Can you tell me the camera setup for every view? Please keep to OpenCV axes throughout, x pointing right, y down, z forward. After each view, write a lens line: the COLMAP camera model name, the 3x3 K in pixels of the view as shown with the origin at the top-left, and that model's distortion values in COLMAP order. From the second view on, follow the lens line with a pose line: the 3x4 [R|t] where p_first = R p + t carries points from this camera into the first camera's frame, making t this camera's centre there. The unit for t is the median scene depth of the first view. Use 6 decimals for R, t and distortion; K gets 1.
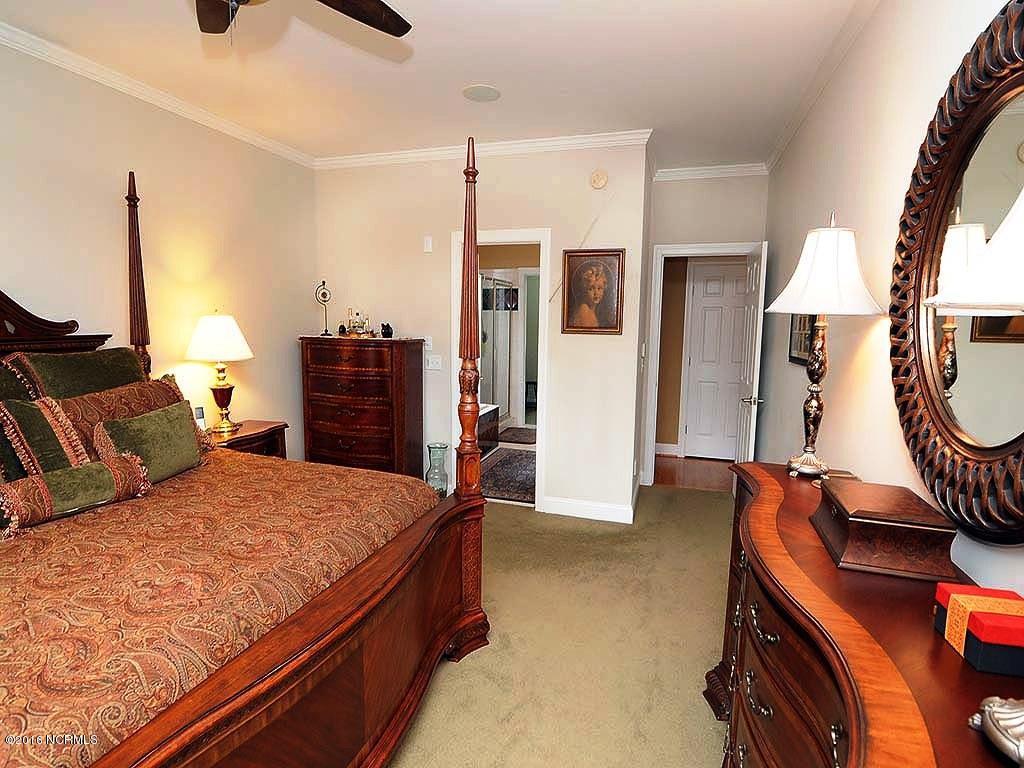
lens RADIAL K [[520.3, 0, 512.0], [0, 520.3, 384.0], [0, 0, 1]] dist [-0.000952, -0.000246]
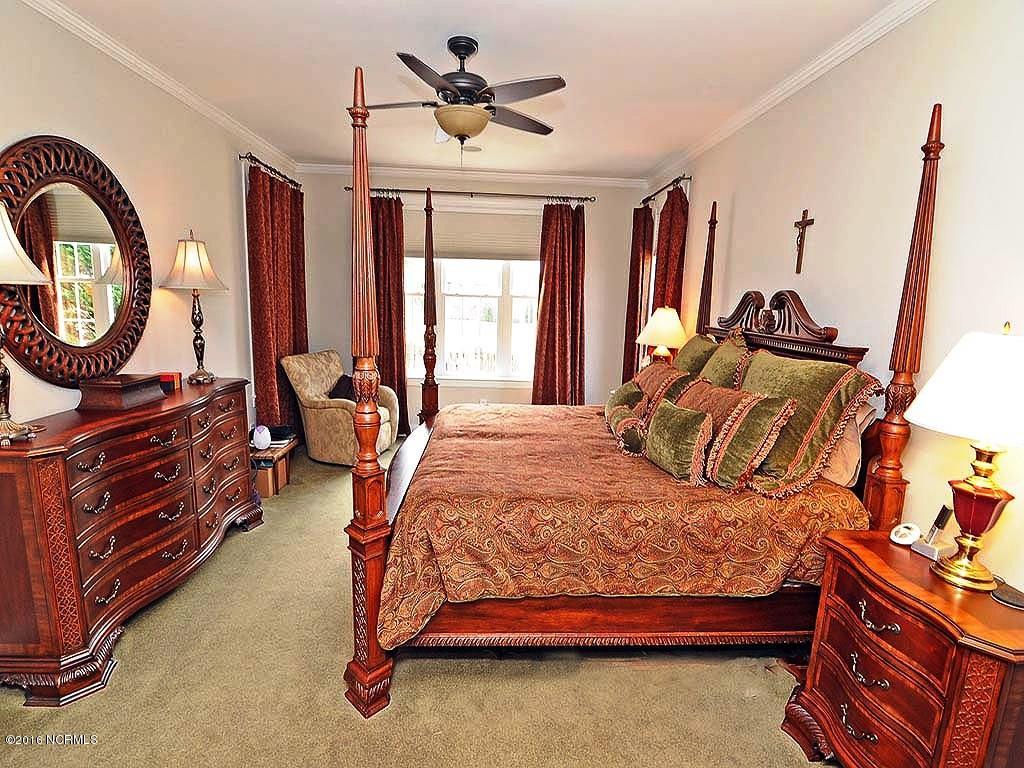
lens RADIAL K [[490.1, 0, 513.7], [0, 490.1, 380.7], [0, 0, 1]] dist [-0.001912, -0.000942]
pose [[-0.936944, 0.009534, -0.349348, -0.027973], [-0.095816, 0.954316, 0.283021, -0.200371], [0.336087, 0.298648, -0.893227, 1.441628]]
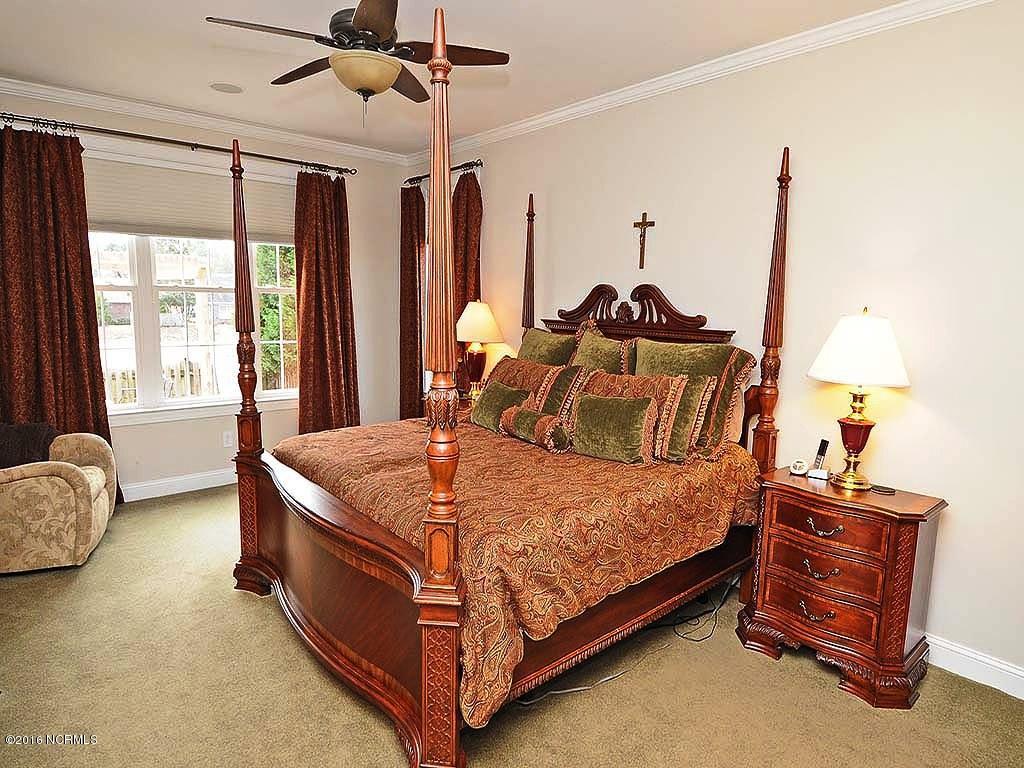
lens RADIAL K [[585.1, 0, 512.0], [0, 585.1, 384.0], [0, 0, 1]] dist [0.024454, -0.031879]
pose [[-0.537429, 0.093577, -0.838101, 0.369979], [-0.142963, 0.969330, 0.199903, -0.154400], [0.831103, 0.227251, -0.507568, 1.188681]]
